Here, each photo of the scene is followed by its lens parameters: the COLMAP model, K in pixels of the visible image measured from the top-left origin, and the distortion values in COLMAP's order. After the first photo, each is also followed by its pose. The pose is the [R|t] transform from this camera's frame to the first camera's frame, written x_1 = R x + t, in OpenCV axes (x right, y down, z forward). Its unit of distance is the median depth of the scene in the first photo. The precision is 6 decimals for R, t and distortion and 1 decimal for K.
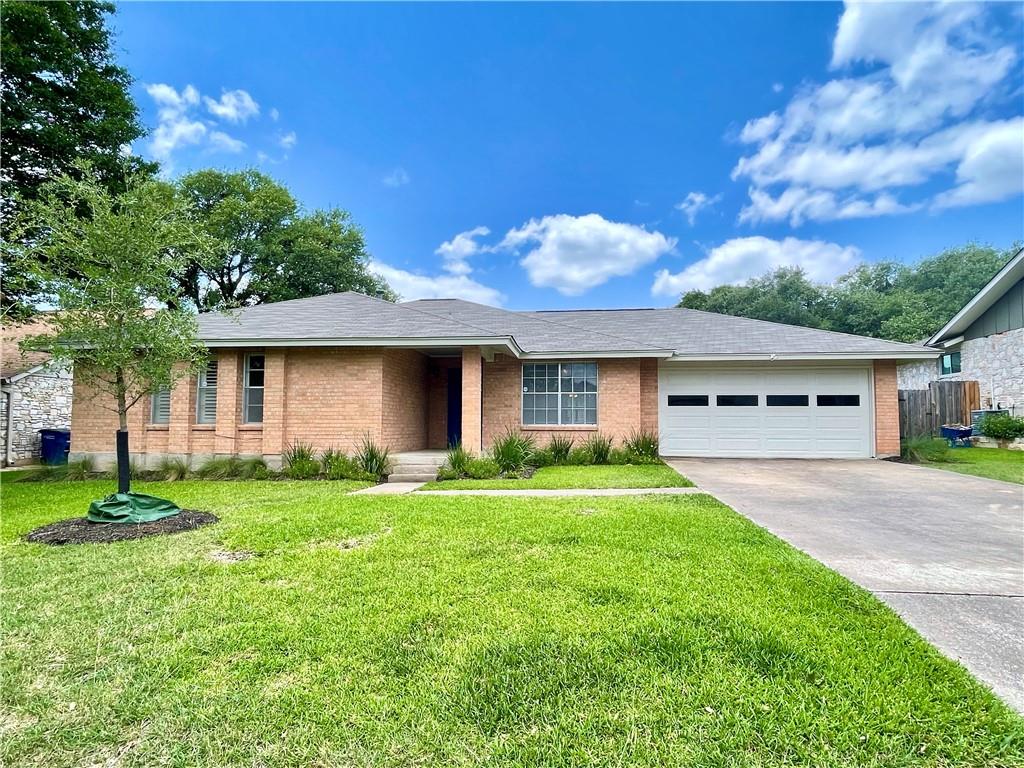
lens RADIAL K [[603.4, 0, 505.4], [0, 603.4, 382.5], [0, 0, 1]] dist [0.008445, -0.005750]
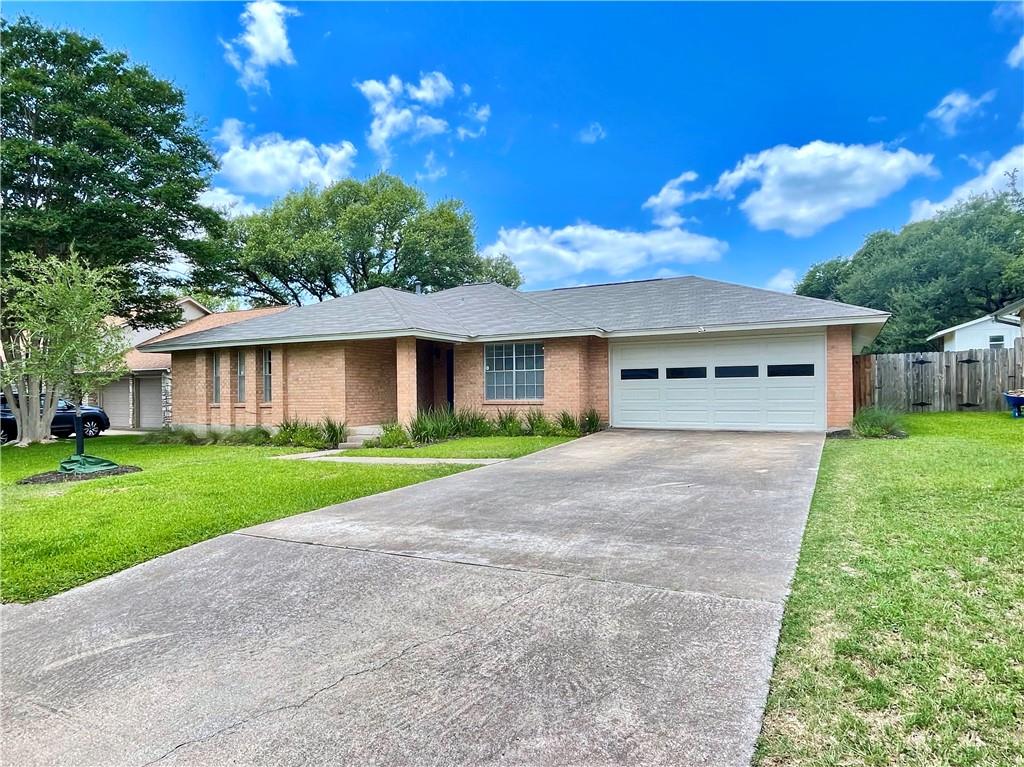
lens RADIAL K [[603.4, 0, 507.7], [0, 603.4, 391.6], [0, 0, 1]] dist [0.008445, -0.005750]
pose [[0.933727, -0.014210, -0.357705, 0.463805], [0.043297, 0.996359, 0.073439, -0.025376], [0.355359, -0.084059, 0.930942, -0.040548]]
